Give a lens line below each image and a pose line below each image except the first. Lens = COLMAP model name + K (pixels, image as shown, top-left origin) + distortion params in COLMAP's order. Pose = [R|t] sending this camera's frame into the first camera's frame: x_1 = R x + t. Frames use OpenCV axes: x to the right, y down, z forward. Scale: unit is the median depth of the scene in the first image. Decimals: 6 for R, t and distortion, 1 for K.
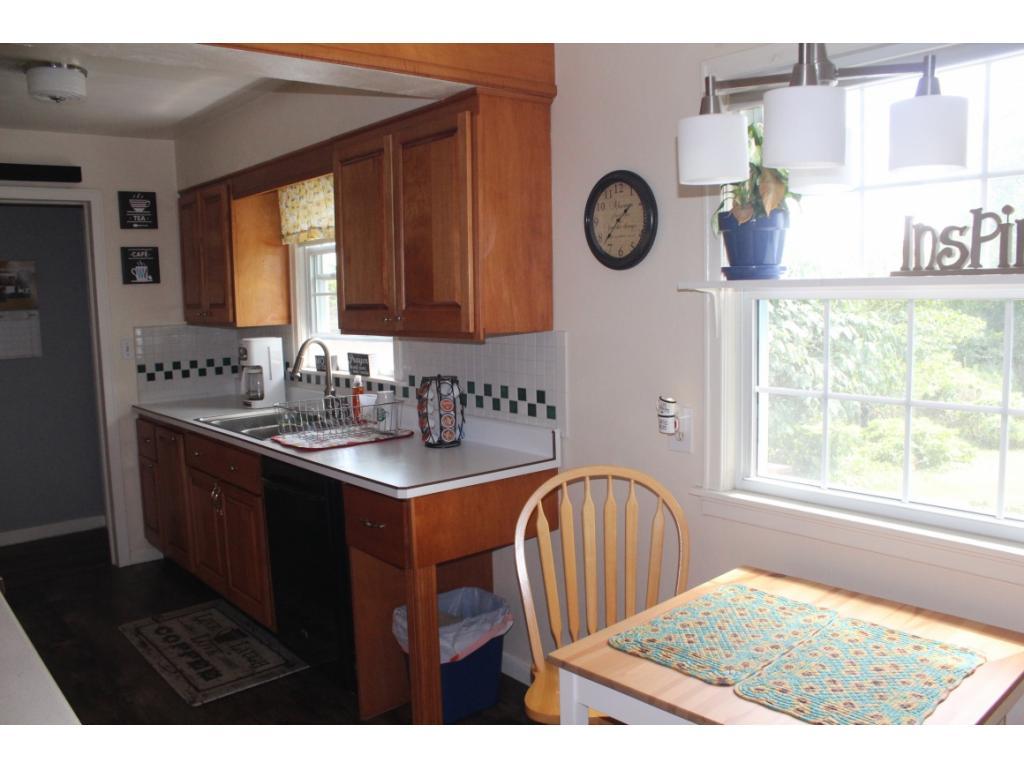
lens RADIAL K [[844.3, 0, 517.8], [0, 844.3, 387.5], [0, 0, 1]] dist [-0.151988, 0.111875]
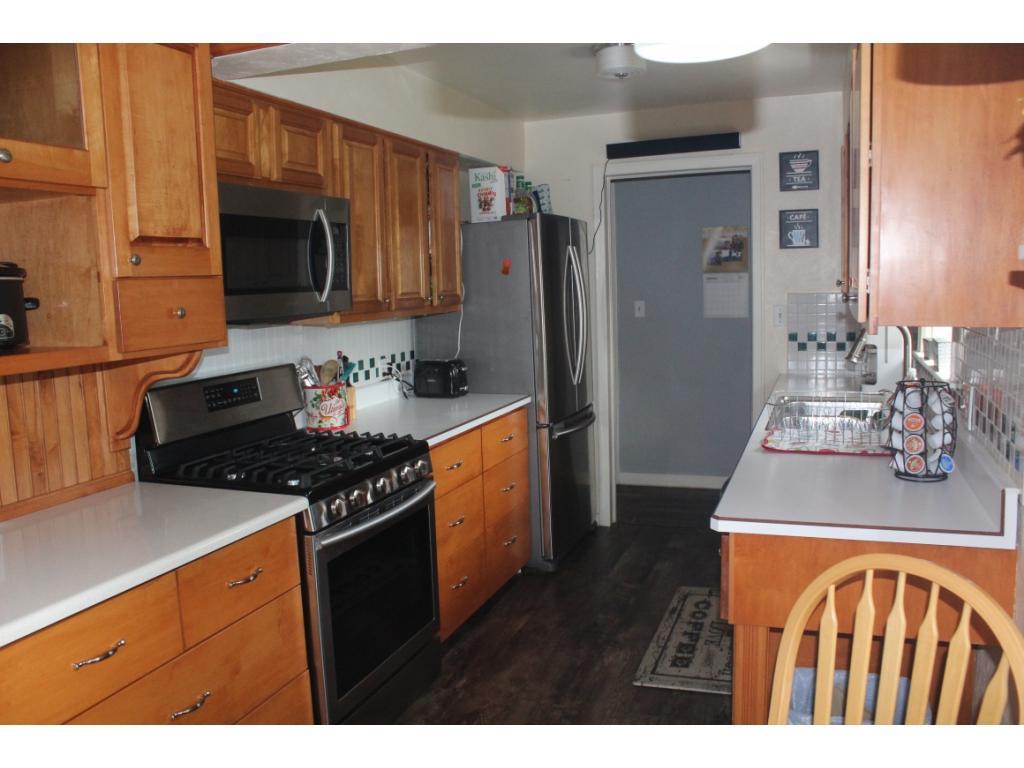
lens RADIAL K [[844.3, 0, 514.6], [0, 844.3, 385.6], [0, 0, 1]] dist [-0.151988, 0.111875]
pose [[0.489684, 0.122644, -0.863231, 0.233042], [-0.083018, 0.992118, 0.093863, -0.031751], [0.867939, 0.025701, 0.496006, 0.246884]]
